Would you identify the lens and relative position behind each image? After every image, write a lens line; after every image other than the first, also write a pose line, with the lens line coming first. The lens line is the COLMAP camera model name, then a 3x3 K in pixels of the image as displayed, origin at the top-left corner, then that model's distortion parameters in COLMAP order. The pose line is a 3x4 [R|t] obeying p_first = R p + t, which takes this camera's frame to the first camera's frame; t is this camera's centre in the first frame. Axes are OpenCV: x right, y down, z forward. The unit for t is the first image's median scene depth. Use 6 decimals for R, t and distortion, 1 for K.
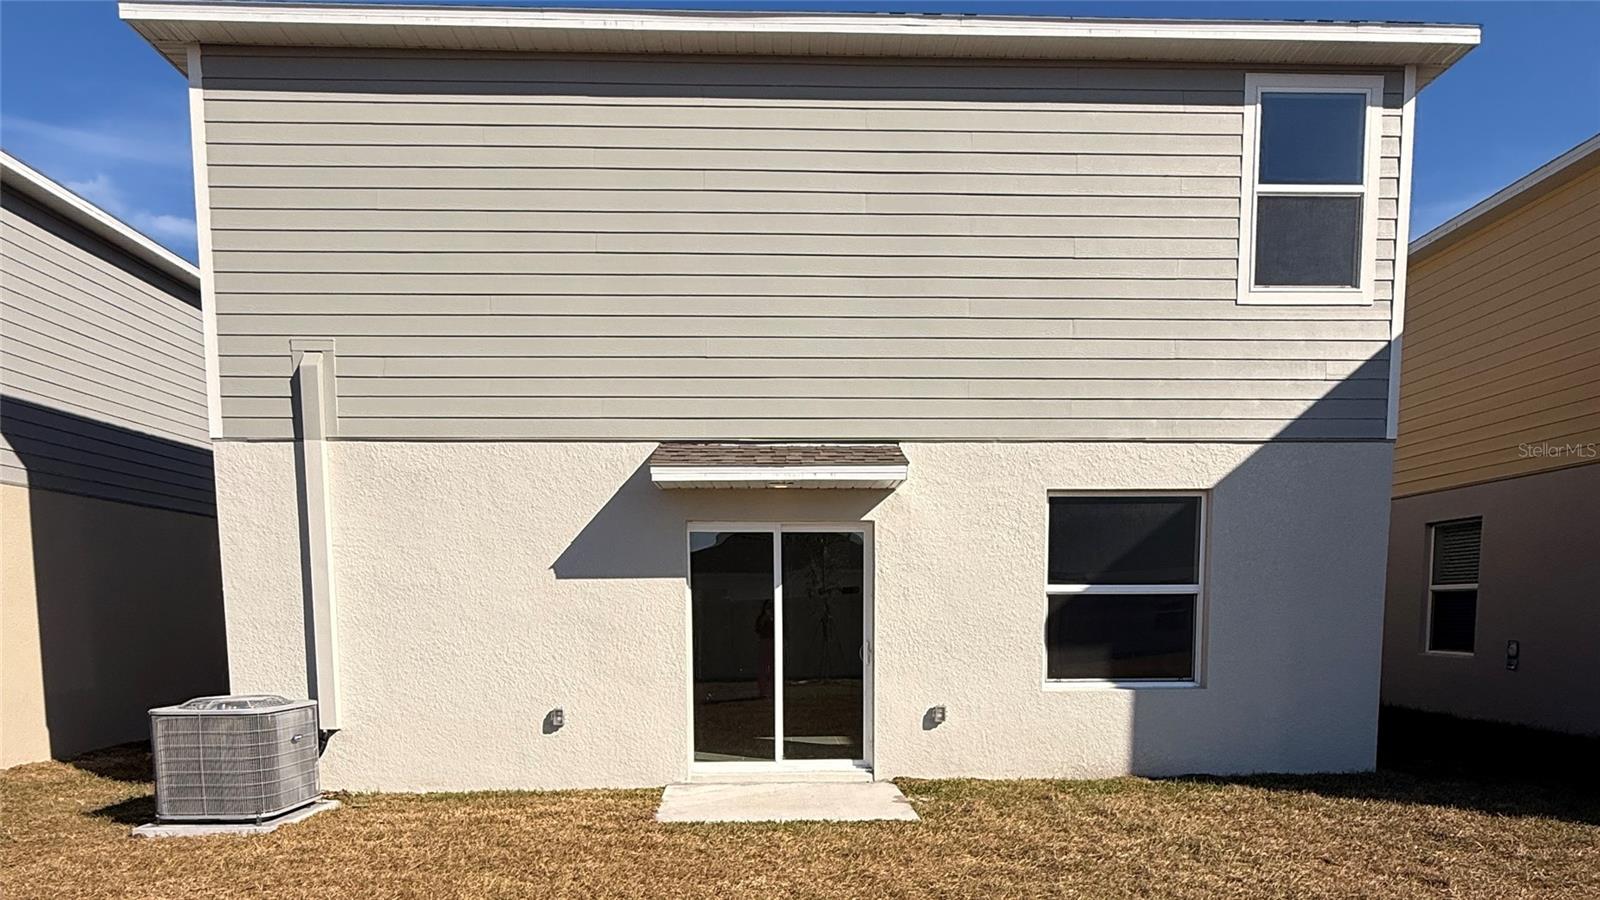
lens RADIAL K [[941.8, 0, 805.0], [0, 941.8, 442.8], [0, 0, 1]] dist [-0.001328, -0.000381]
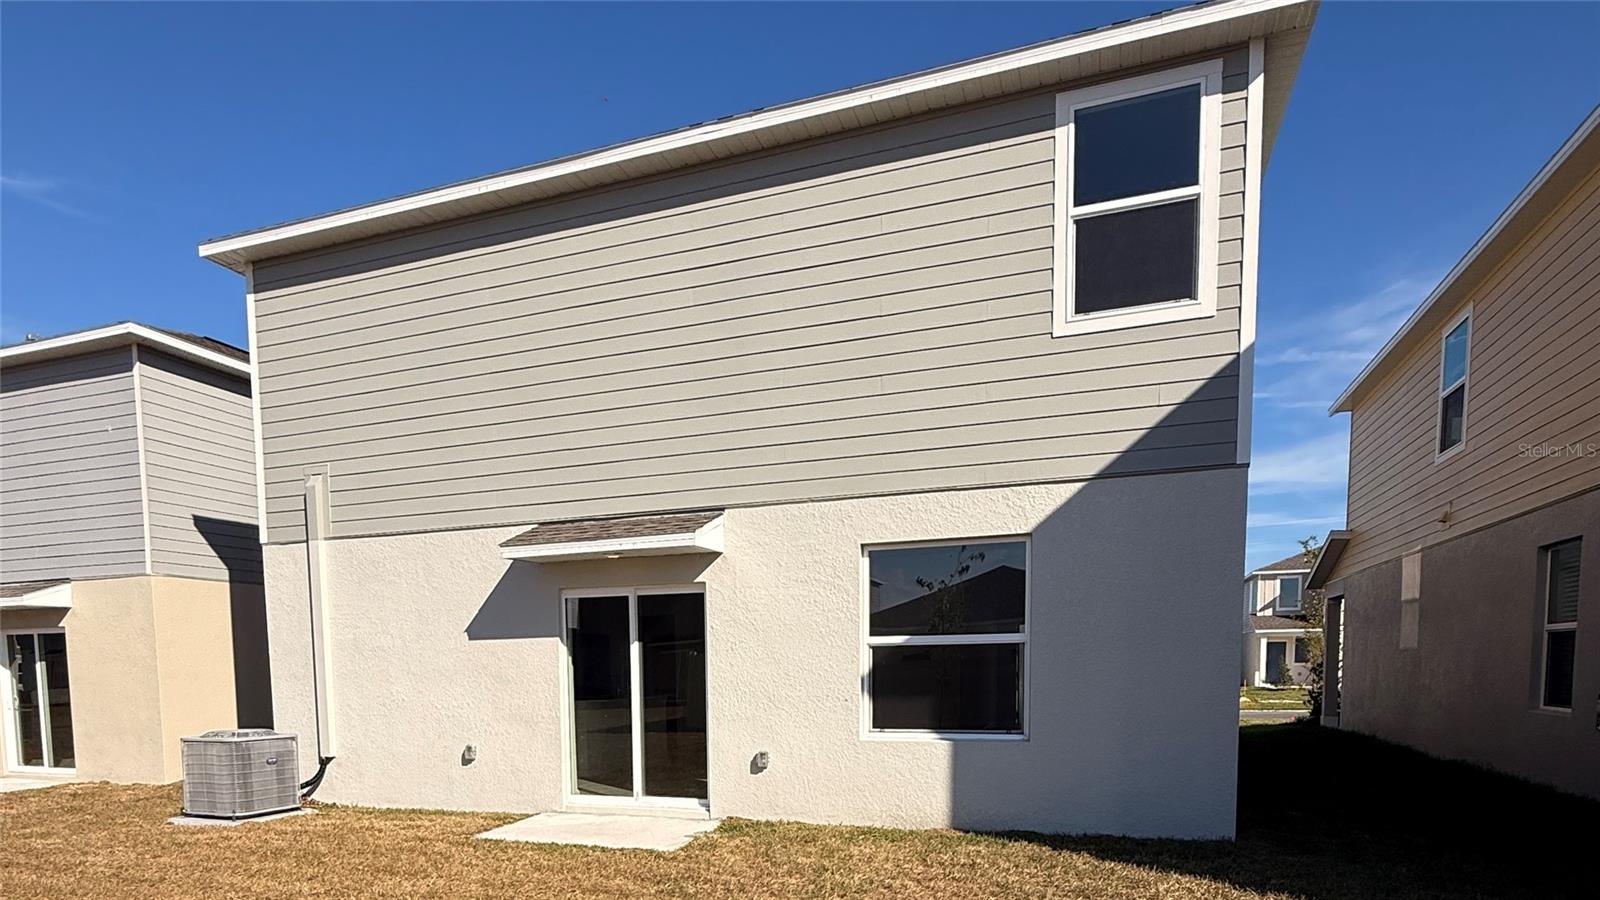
lens RADIAL K [[937.1, 0, 747.2], [0, 937.1, 474.8], [0, 0, 1]] dist [0.000427, -0.000415]
pose [[0.917223, -0.087989, -0.388535, 0.546866], [0.078490, 0.996101, -0.040287, 0.005624], [0.390565, 0.006456, 0.920553, 0.005716]]
